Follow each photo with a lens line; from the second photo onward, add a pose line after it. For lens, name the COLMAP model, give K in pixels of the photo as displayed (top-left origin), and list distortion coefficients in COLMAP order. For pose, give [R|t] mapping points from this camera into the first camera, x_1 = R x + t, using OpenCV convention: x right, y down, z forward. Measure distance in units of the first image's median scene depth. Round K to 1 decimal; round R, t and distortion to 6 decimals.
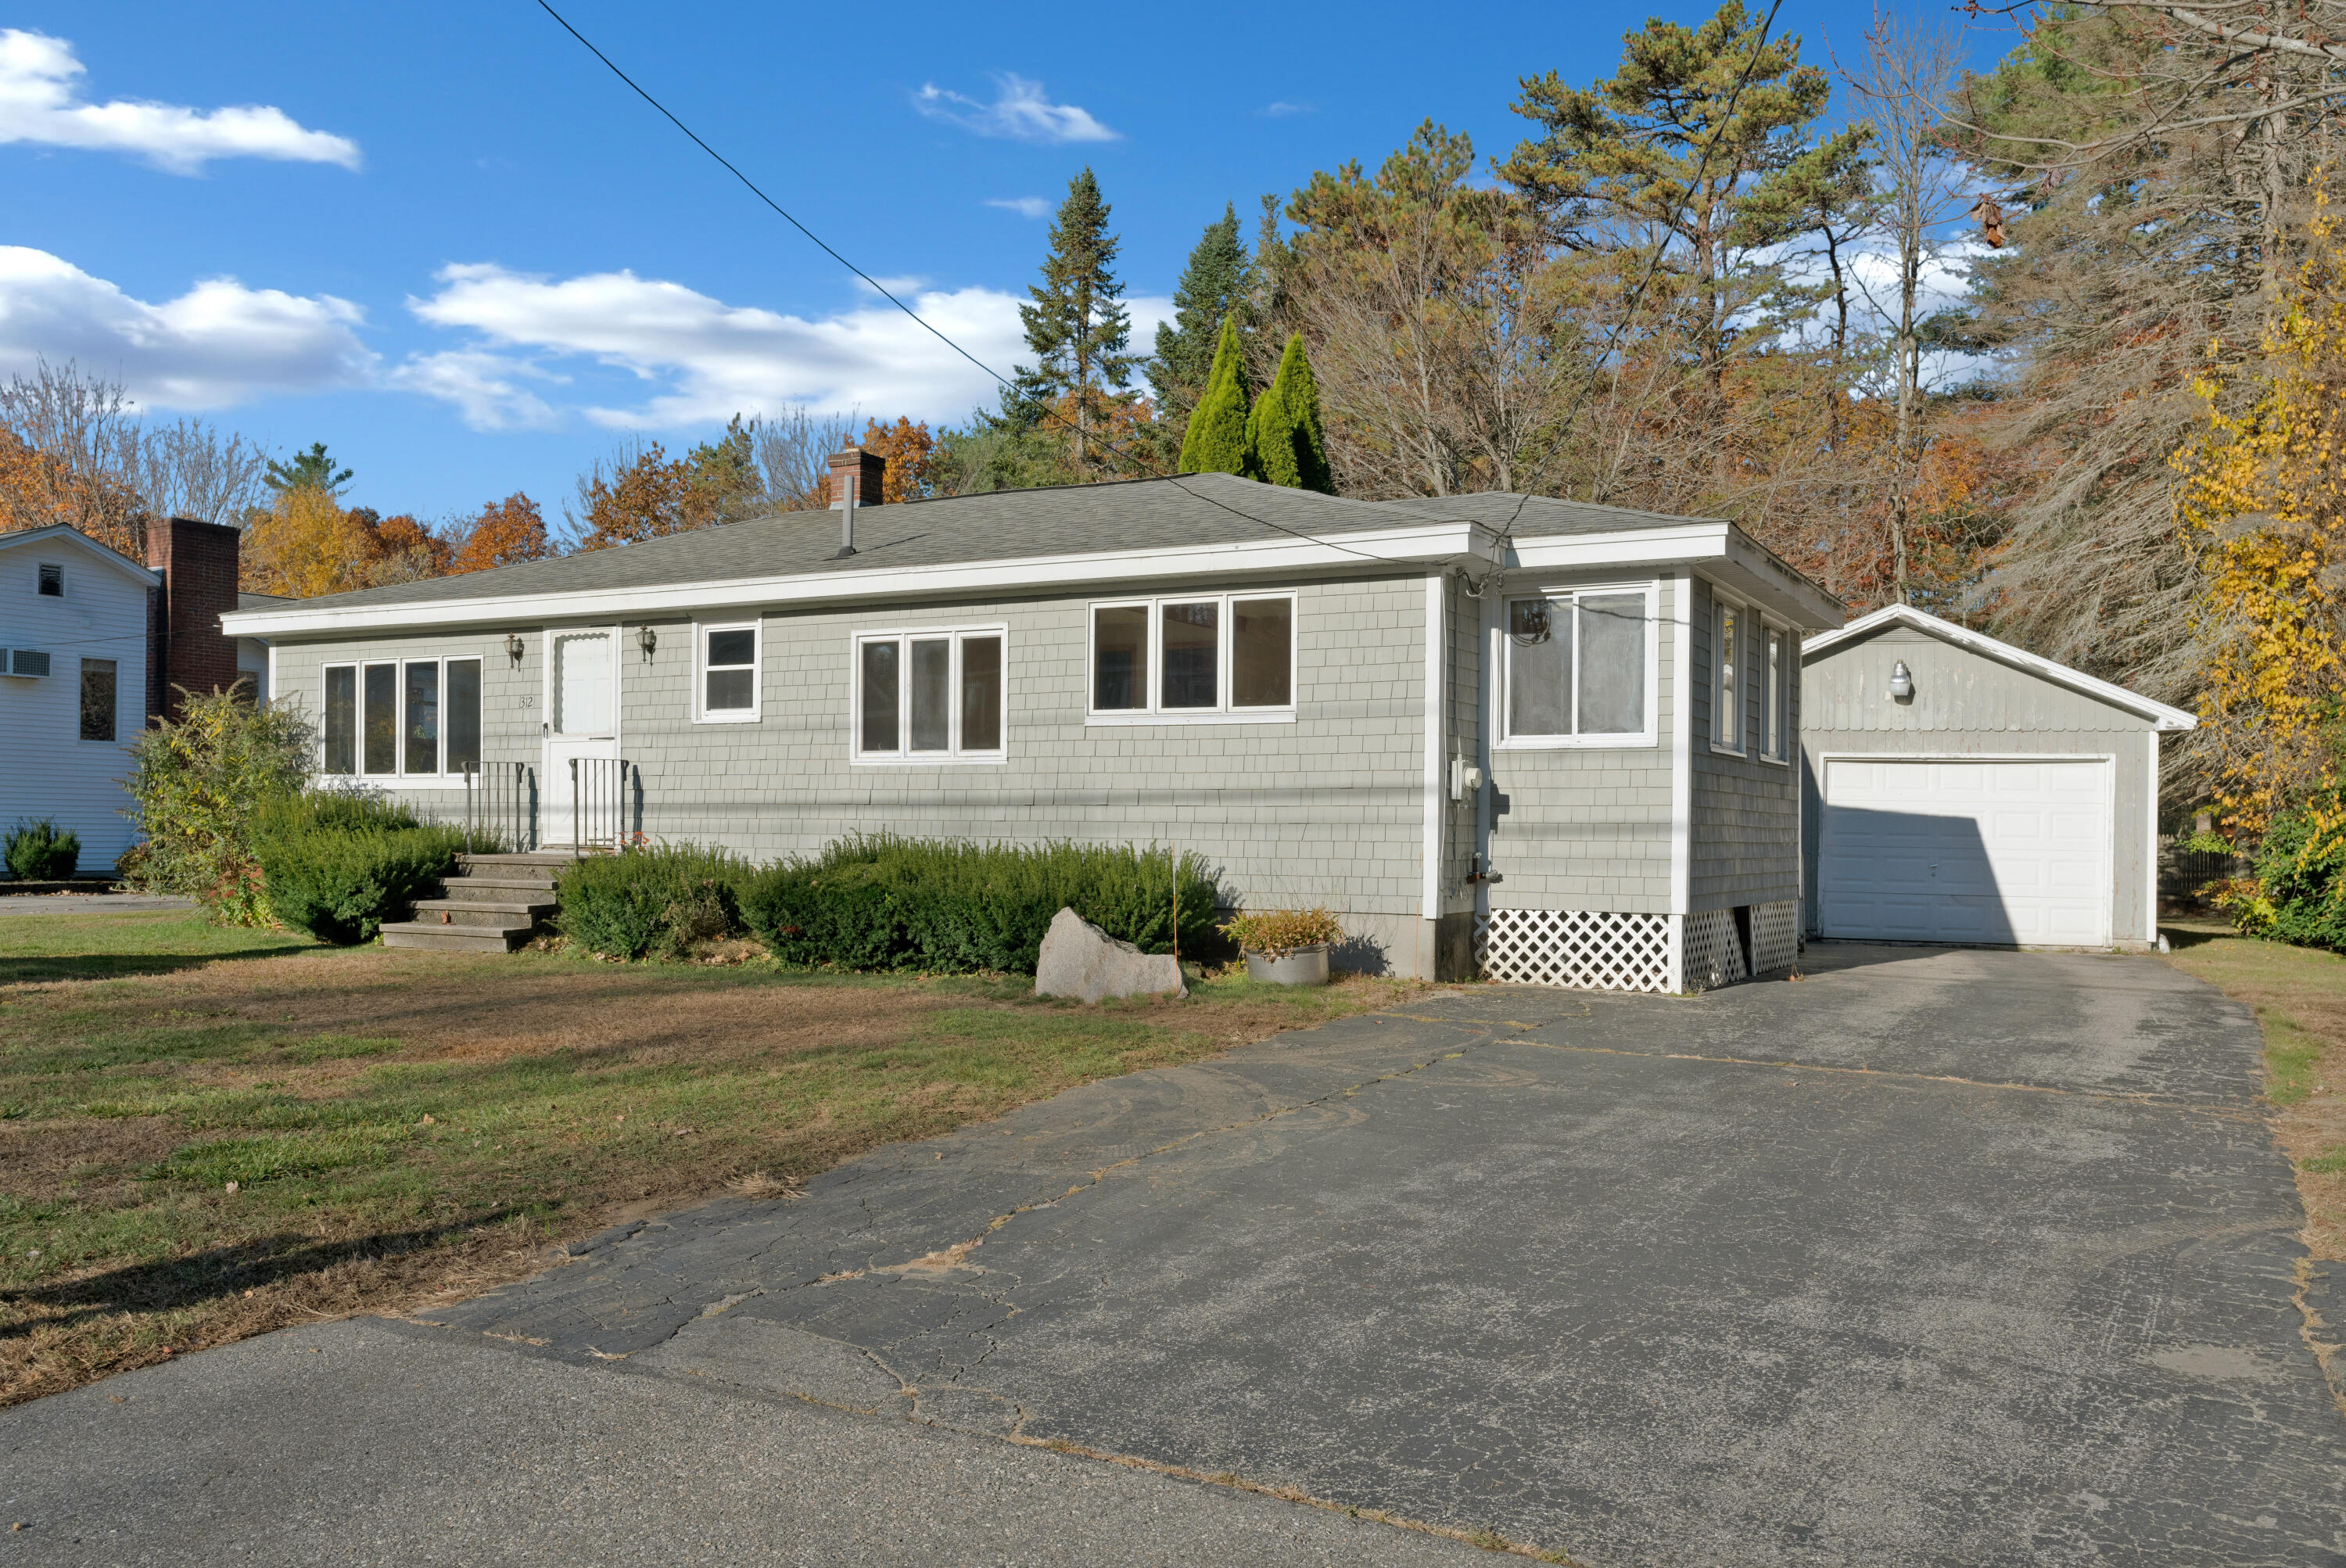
lens RADIAL K [[1809.4, 0, 1170.4], [0, 1809.4, 843.5], [0, 0, 1]] dist [0.001354, 0.004467]
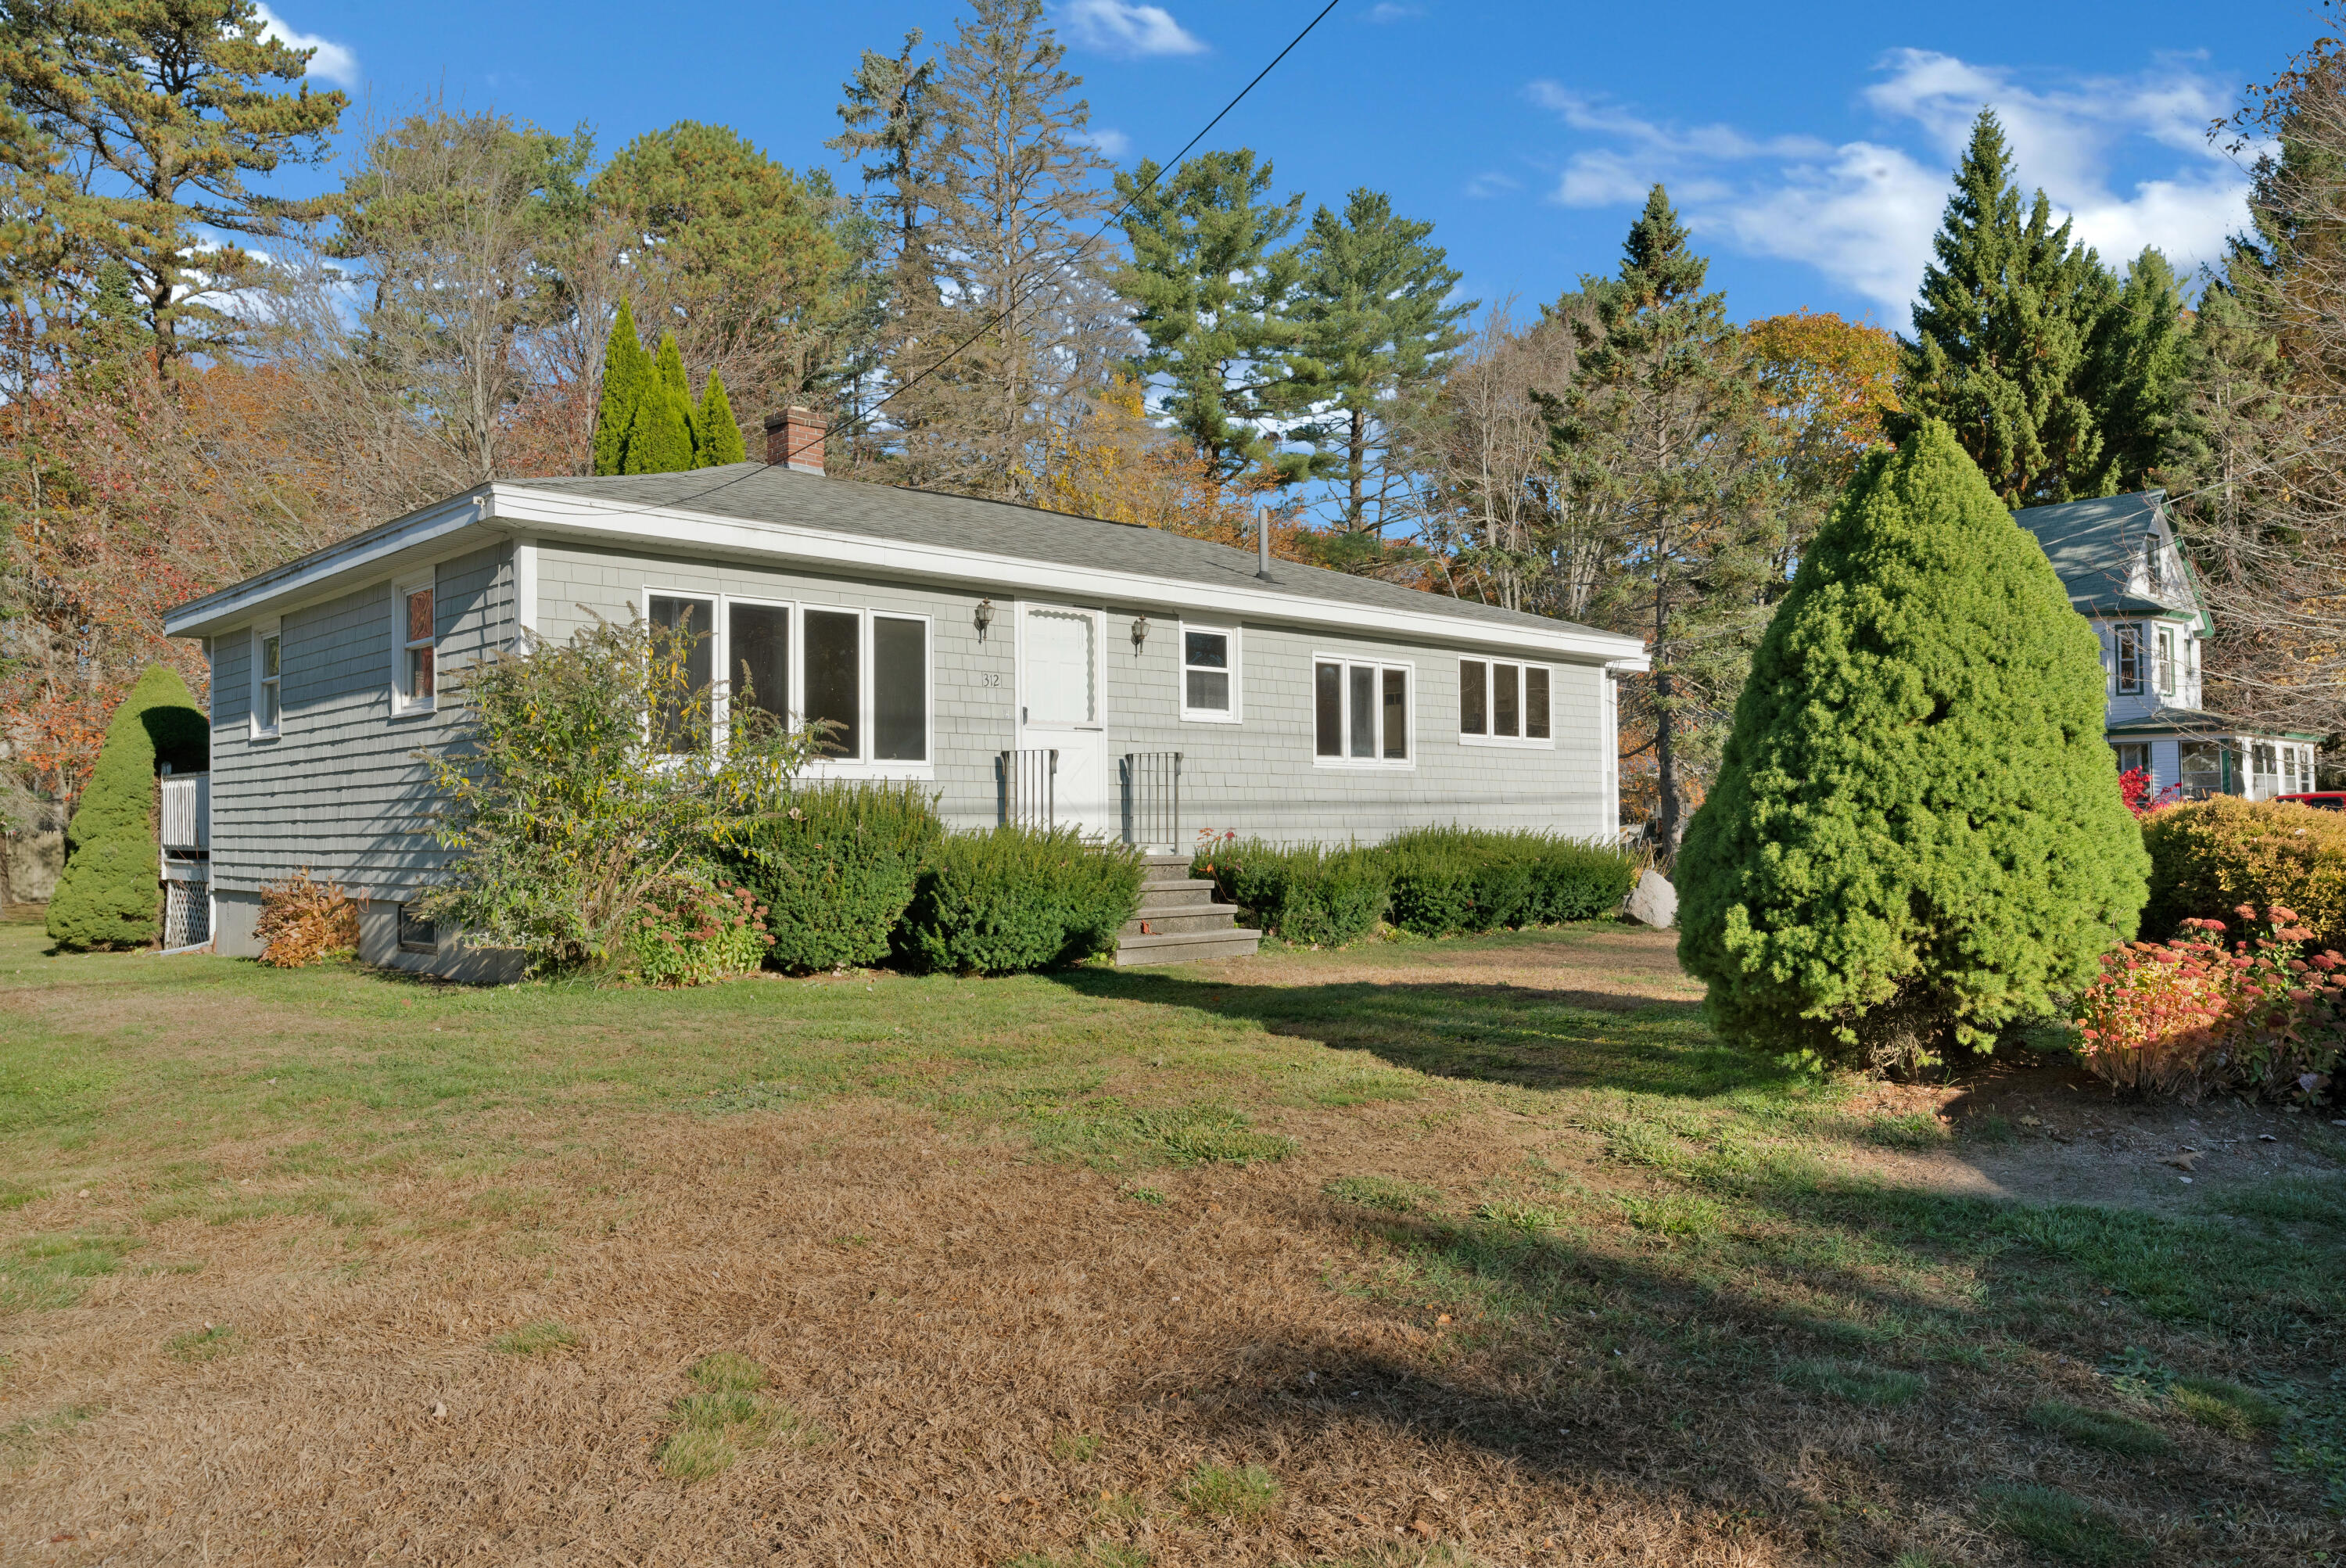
lens RADIAL K [[1710.3, 0, 1175.3], [0, 1710.3, 789.3], [0, 0, 1]] dist [0.007821, 0.000927]
pose [[0.293953, 0.003823, 0.955812, -1.182595], [0.009958, 0.999925, -0.007062, -0.021594], [-0.955768, 0.011594, 0.293893, 0.729996]]
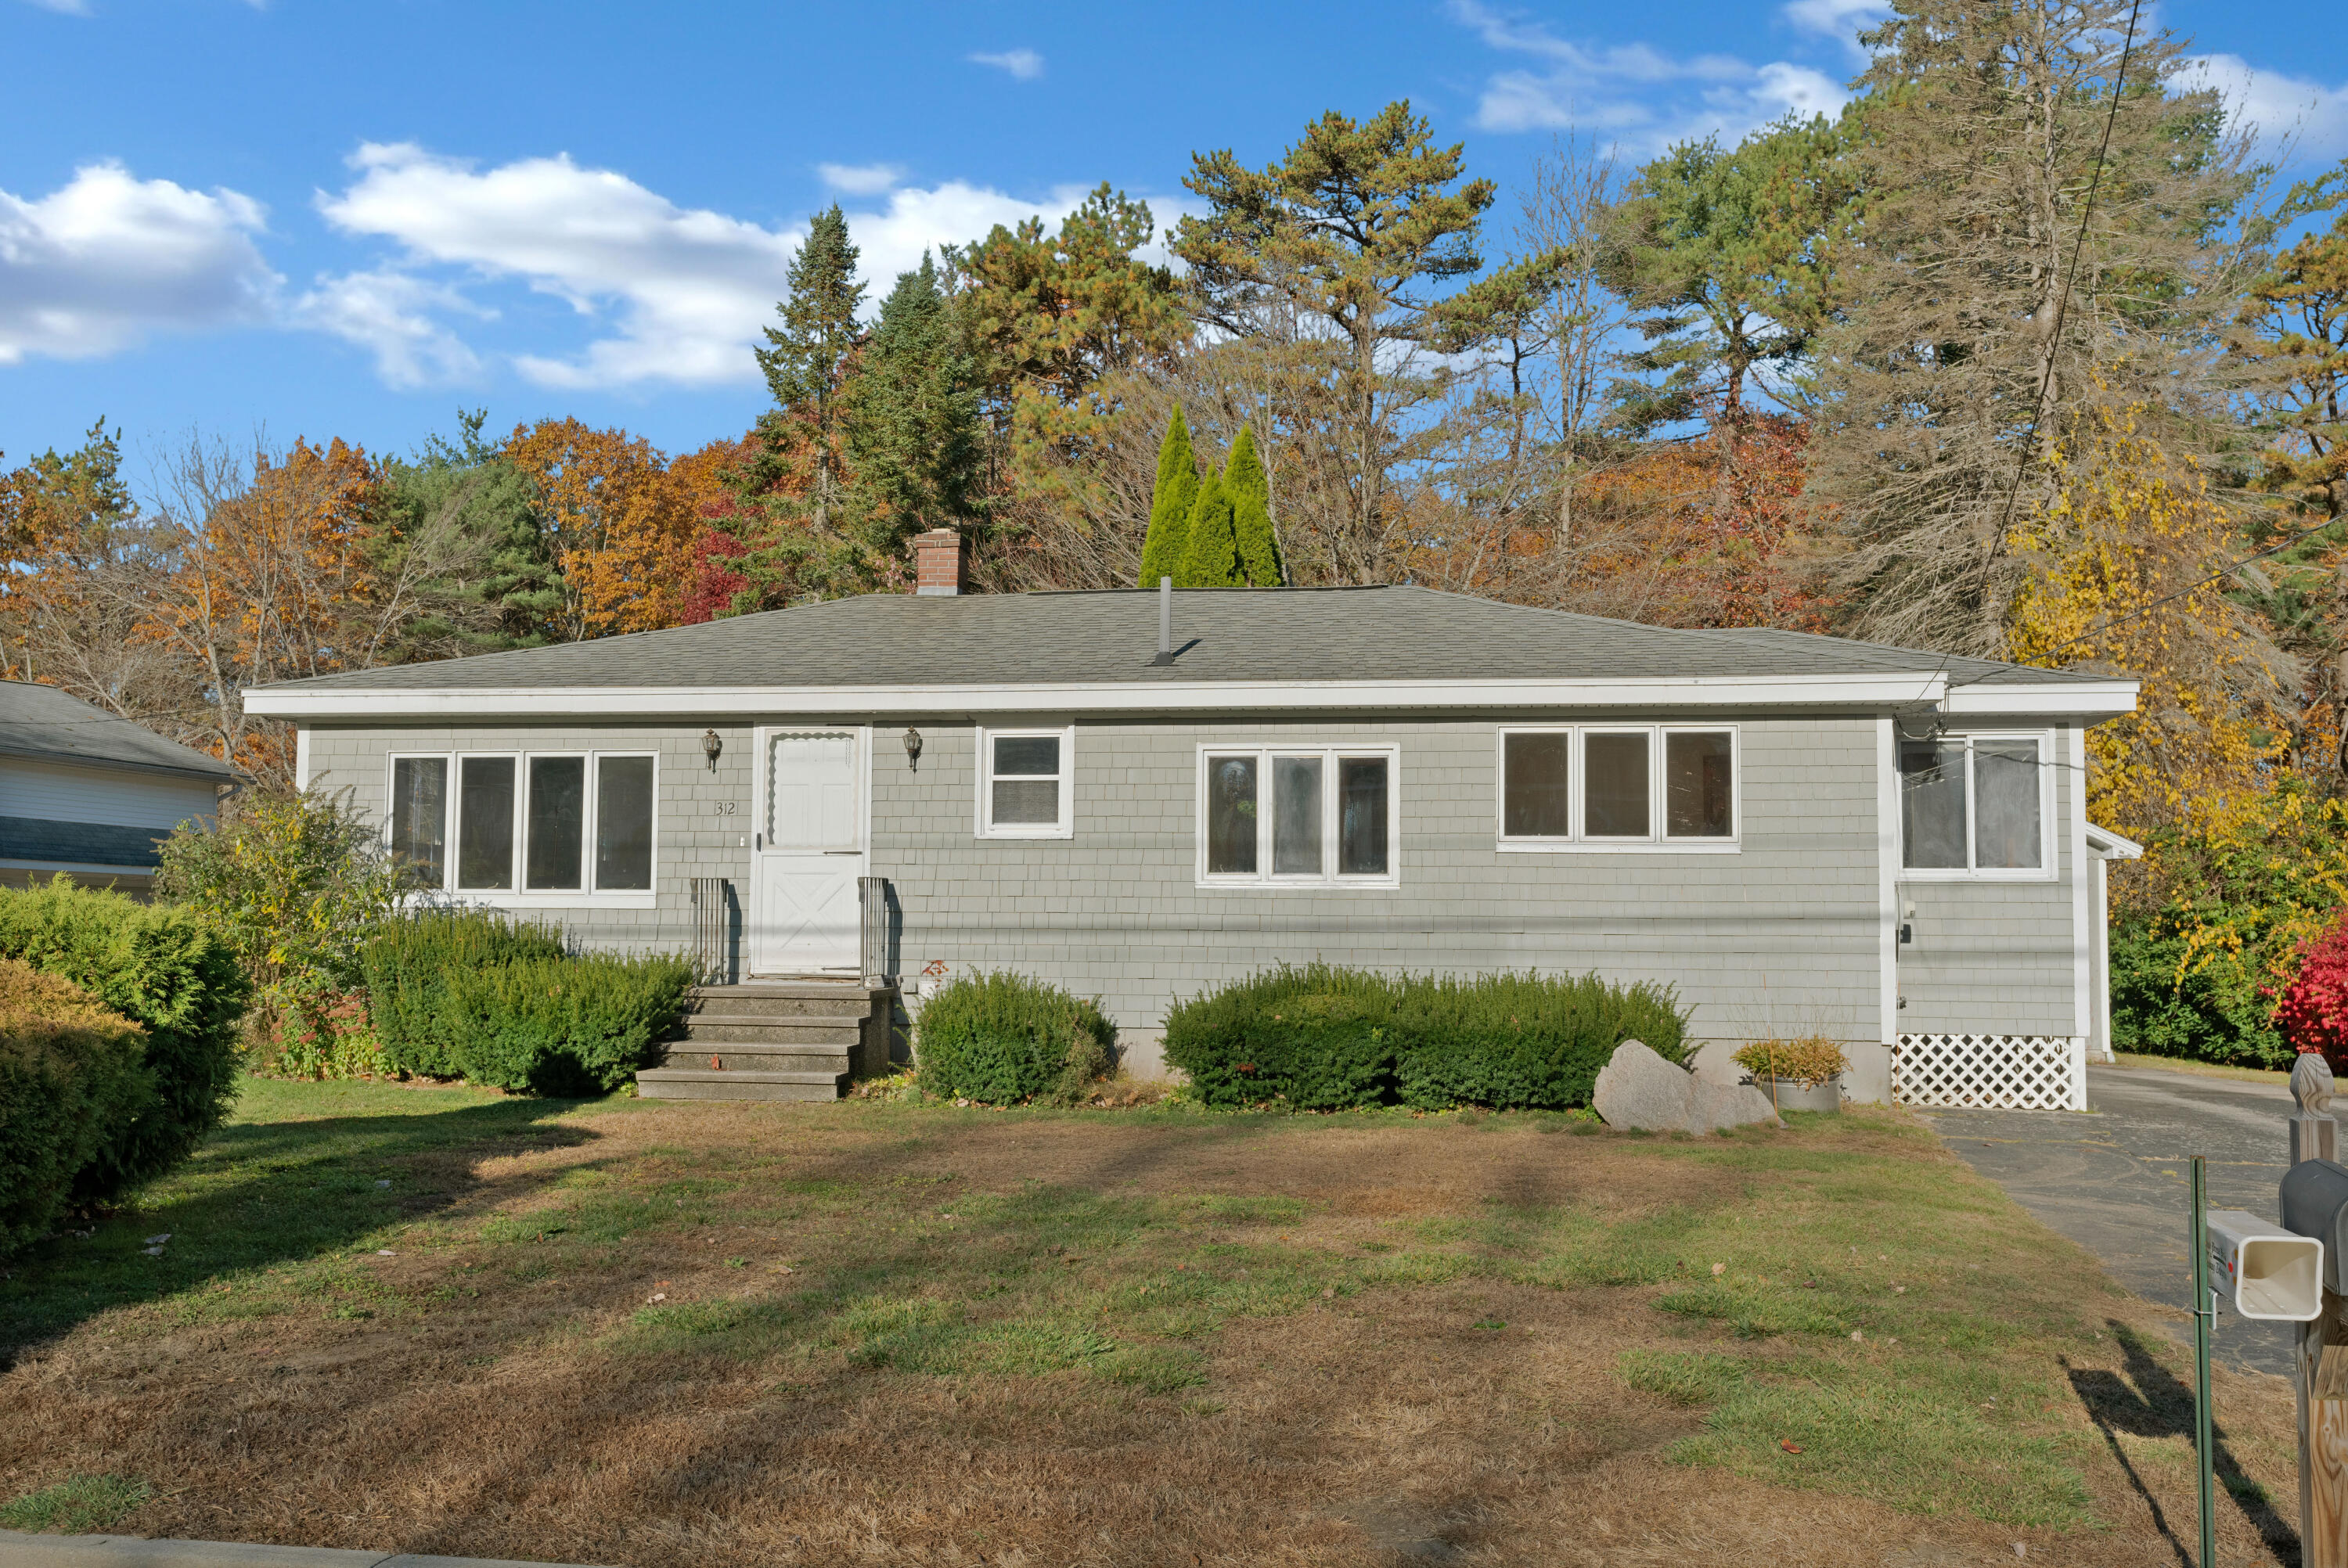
lens RADIAL K [[2071.3, 0, 1177.2], [0, 2071.3, 788.4], [0, 0, 1]] dist [0.015206, -0.016439]
pose [[0.944529, 0.023260, 0.327603, -0.511269], [0.002558, 0.996938, -0.078160, -0.010515], [-0.328418, 0.074663, 0.941577, -0.001600]]
